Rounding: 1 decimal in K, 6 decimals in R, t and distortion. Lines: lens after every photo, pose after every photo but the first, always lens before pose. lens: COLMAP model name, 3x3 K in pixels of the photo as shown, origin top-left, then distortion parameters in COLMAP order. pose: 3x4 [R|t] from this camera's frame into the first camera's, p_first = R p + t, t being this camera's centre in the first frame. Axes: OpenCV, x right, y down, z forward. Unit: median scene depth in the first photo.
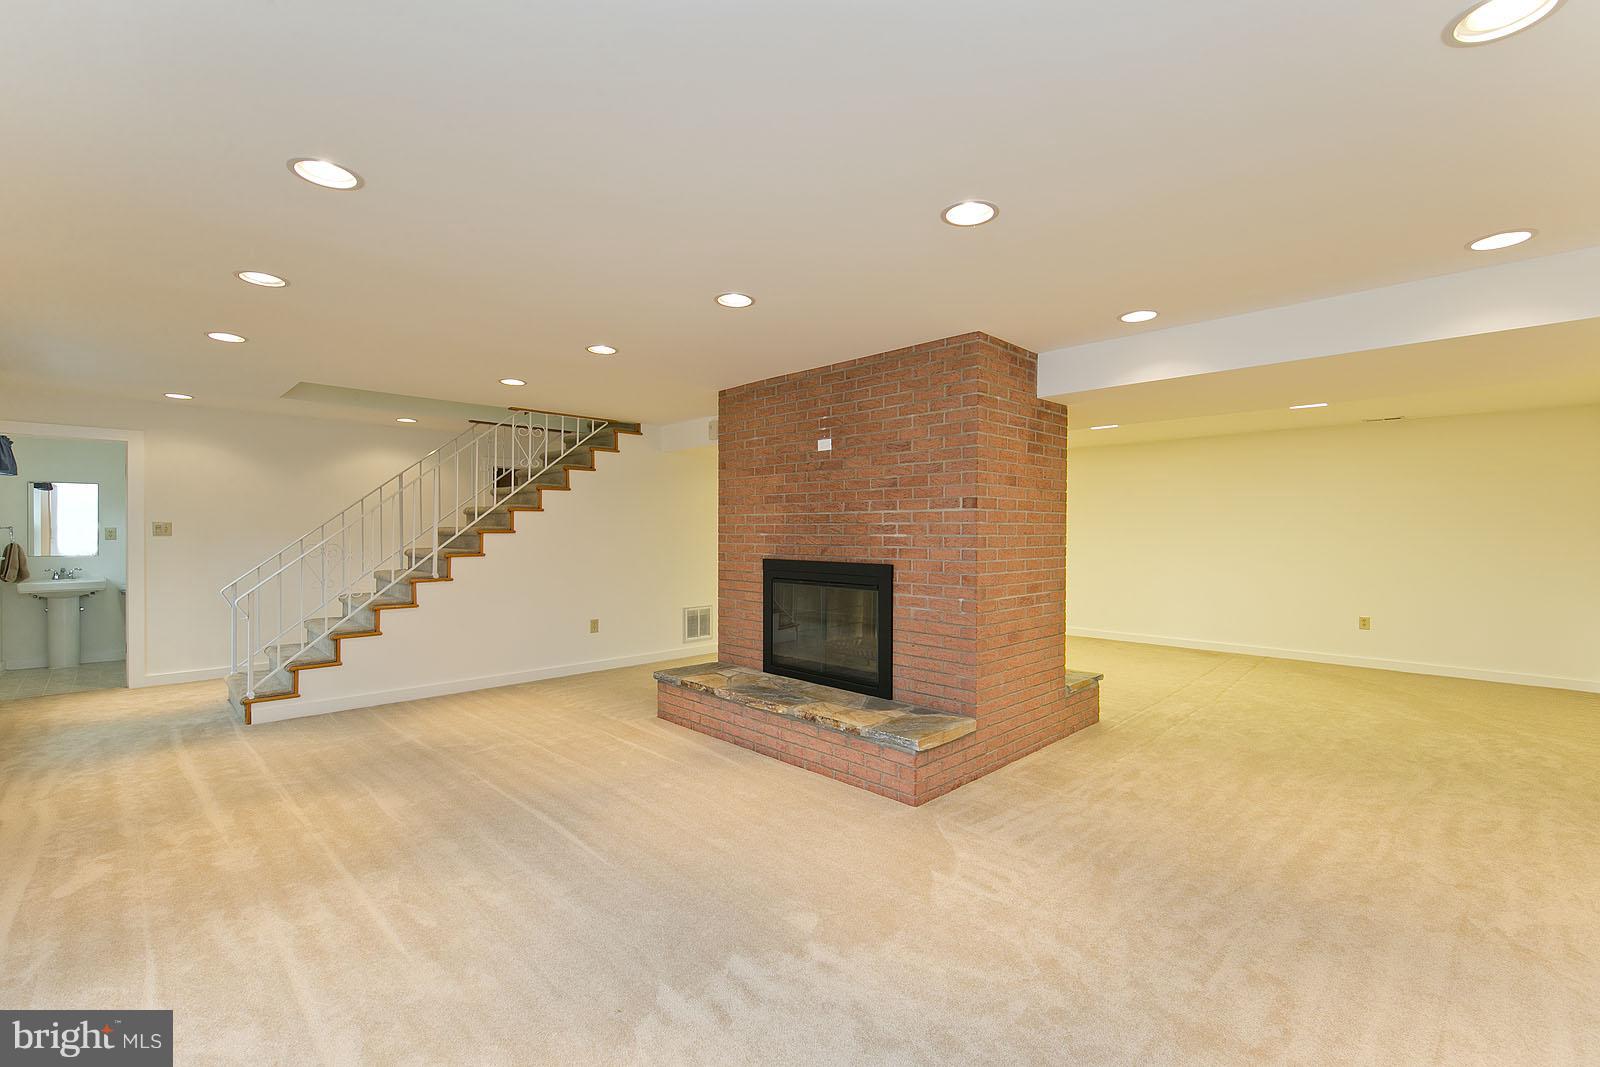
lens RADIAL K [[707.2, 0, 806.9], [0, 707.2, 532.0], [0, 0, 1]] dist [0.001432, 0.000031]
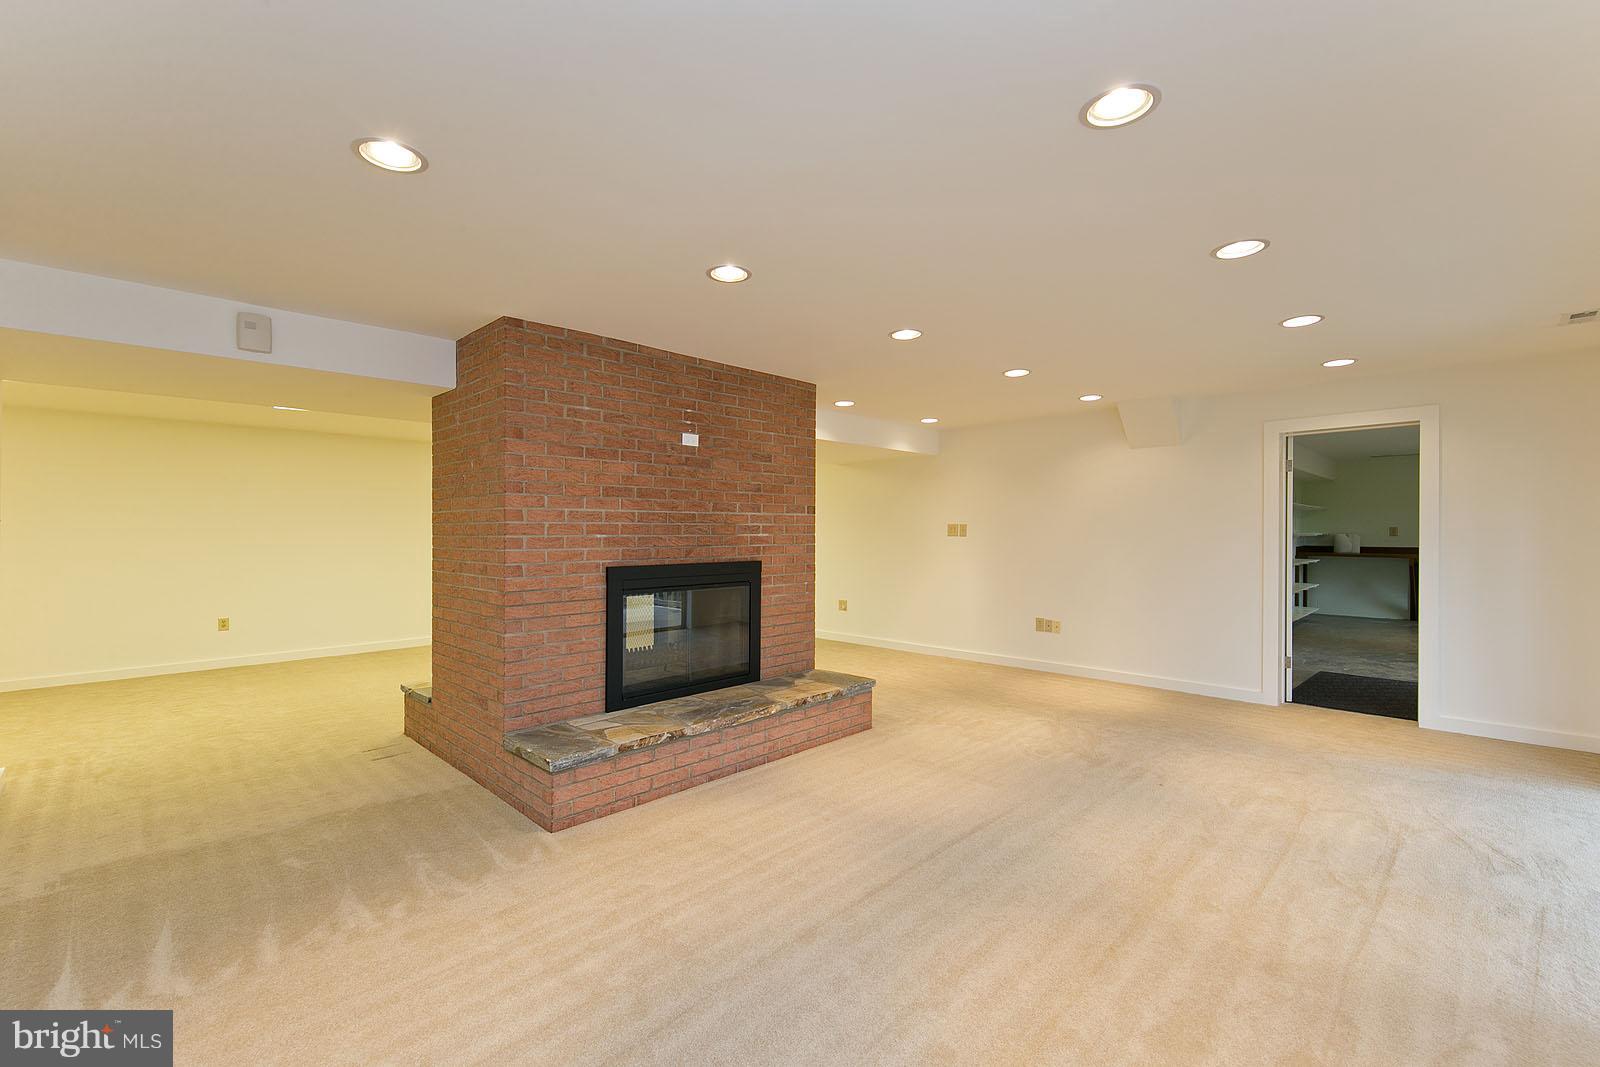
lens RADIAL K [[707.2, 0, 811.9], [0, 707.2, 530.8], [0, 0, 1]] dist [0.001432, 0.000031]
pose [[-0.046929, -0.001300, 0.998897, -0.956542], [0.002983, 0.999995, 0.001442, -0.002917], [-0.998894, 0.003047, -0.046925, 0.914182]]
